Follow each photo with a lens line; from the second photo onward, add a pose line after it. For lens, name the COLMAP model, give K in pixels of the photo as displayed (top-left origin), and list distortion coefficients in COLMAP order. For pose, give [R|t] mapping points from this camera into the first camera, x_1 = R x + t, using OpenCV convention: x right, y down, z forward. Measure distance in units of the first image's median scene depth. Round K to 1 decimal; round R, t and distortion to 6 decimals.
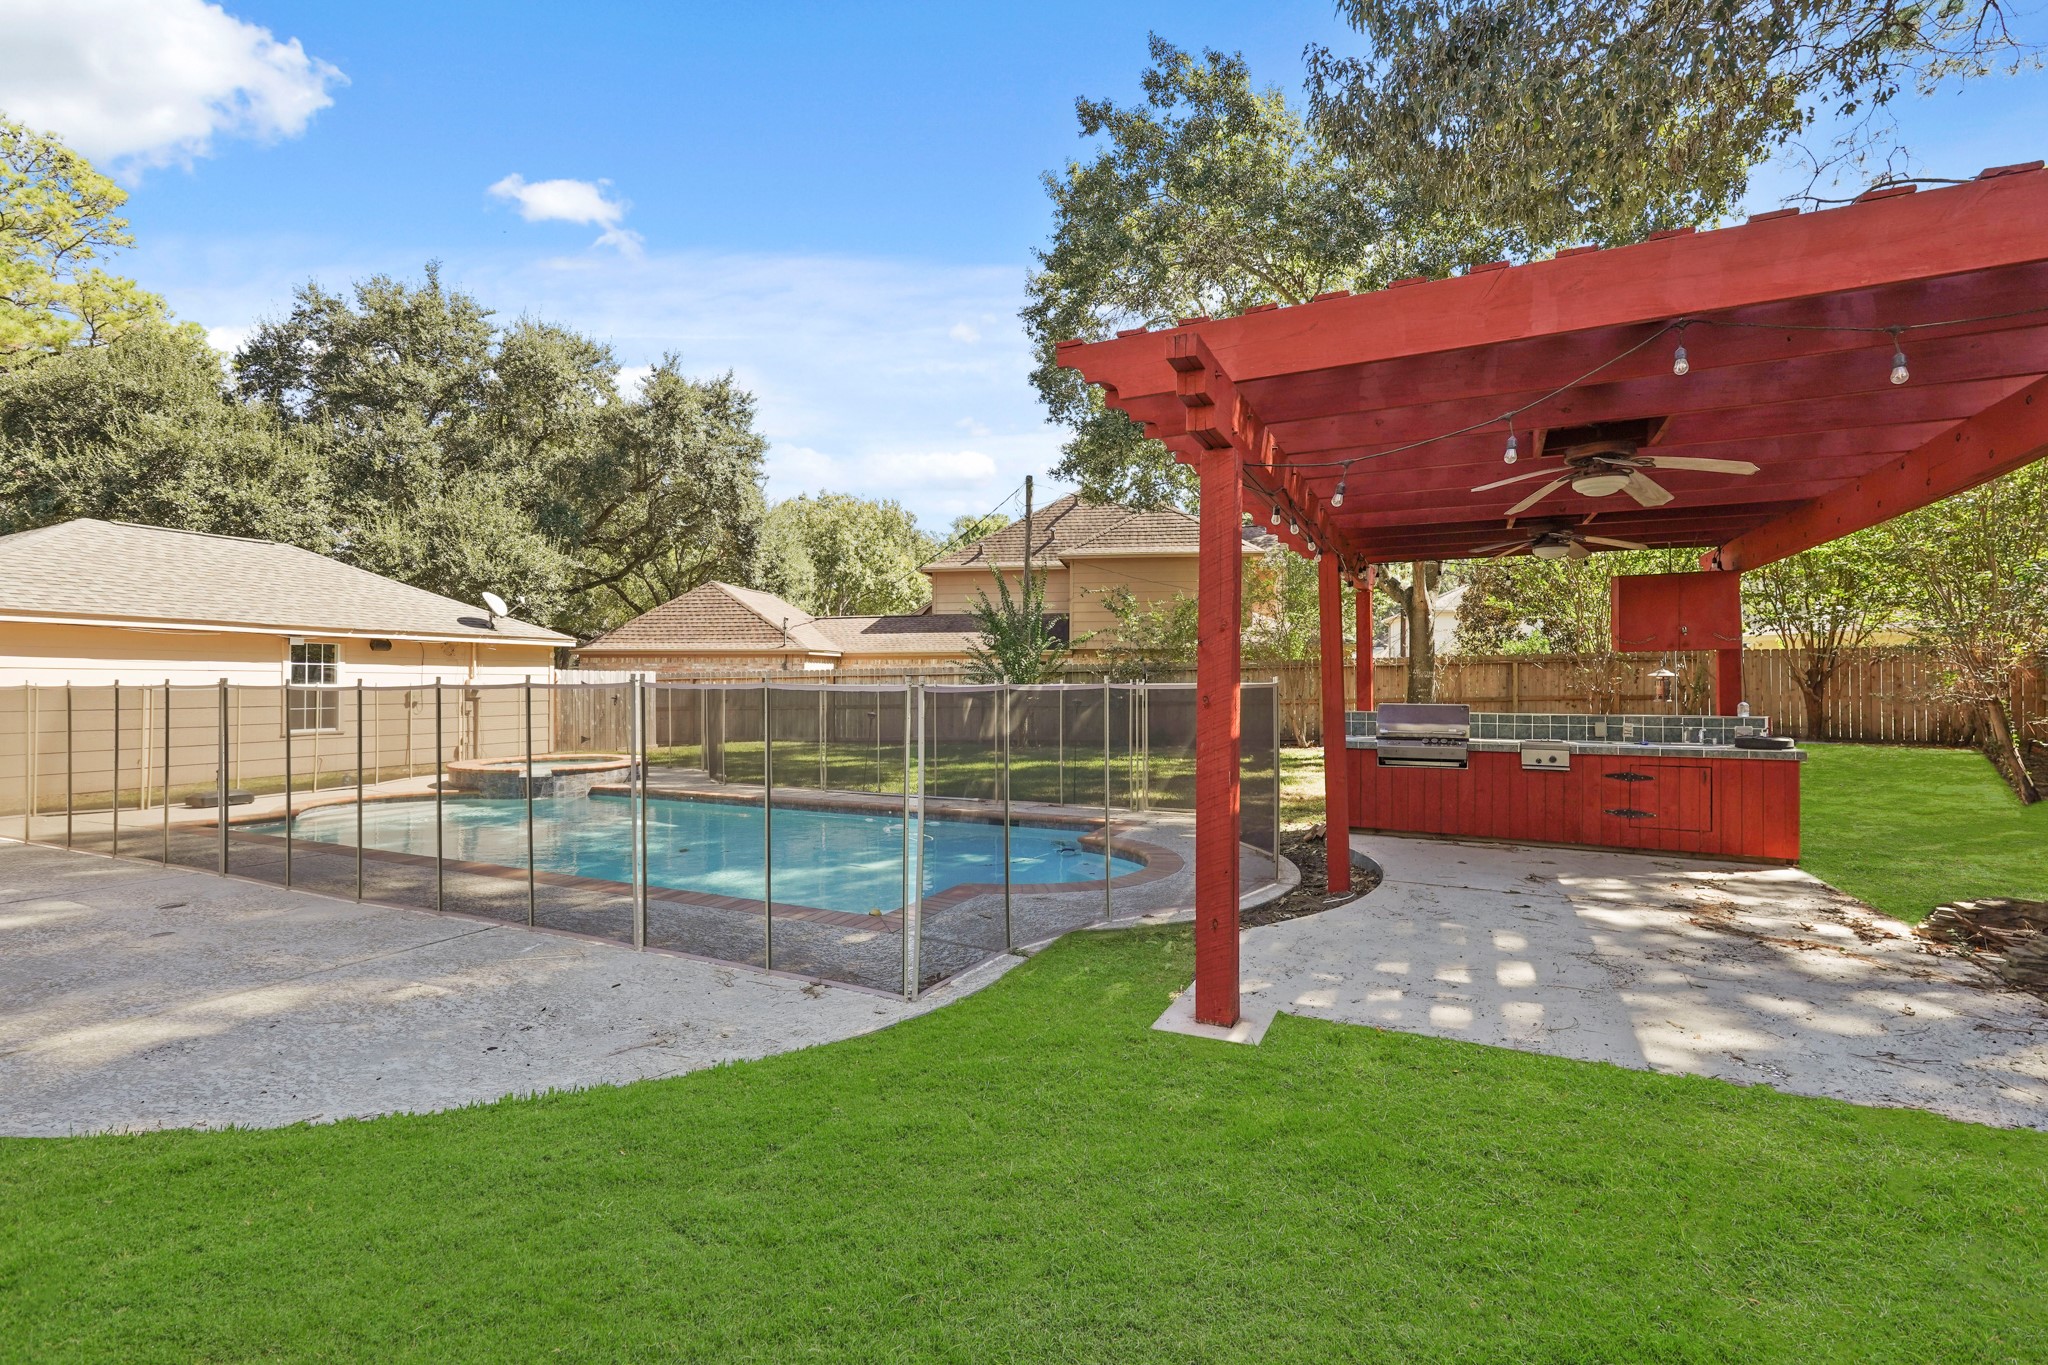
lens RADIAL K [[934.3, 0, 1027.5], [0, 934.3, 674.5], [0, 0, 1]] dist [-0.001024, 0.001196]
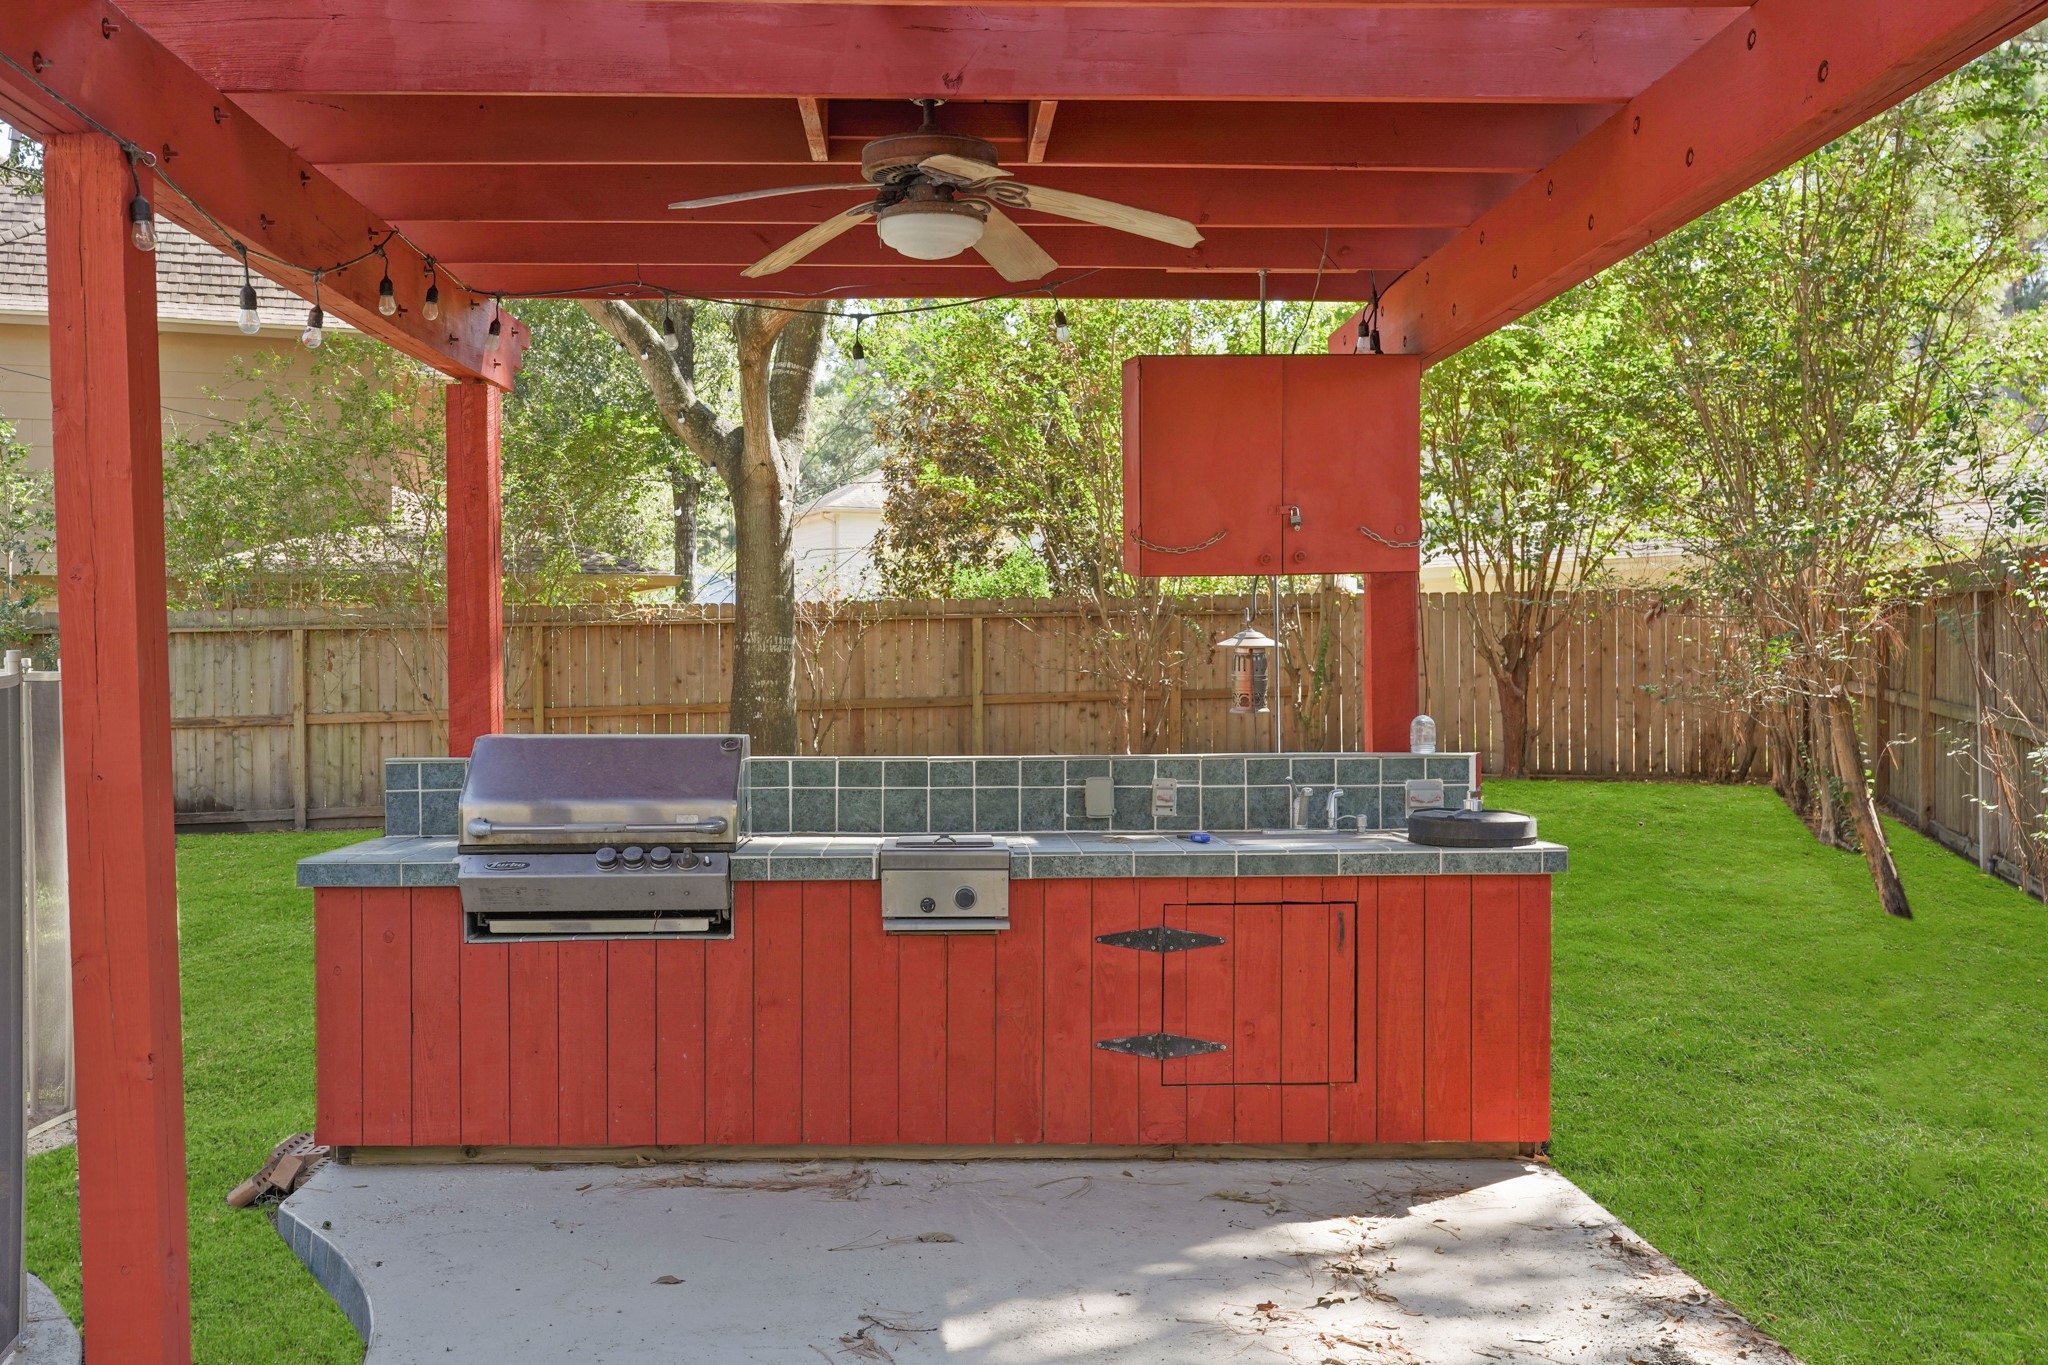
lens RADIAL K [[2066.2, 0, 1024.0], [0, 2066.2, 682.5], [0, 0, 1]] dist [-0.006763, -0.001146]
pose [[0.886647, -0.007687, 0.462382, 0.146300], [-0.000565, 0.999843, 0.017707, 0.000913], [-0.462446, -0.015961, 0.886504, 0.206398]]
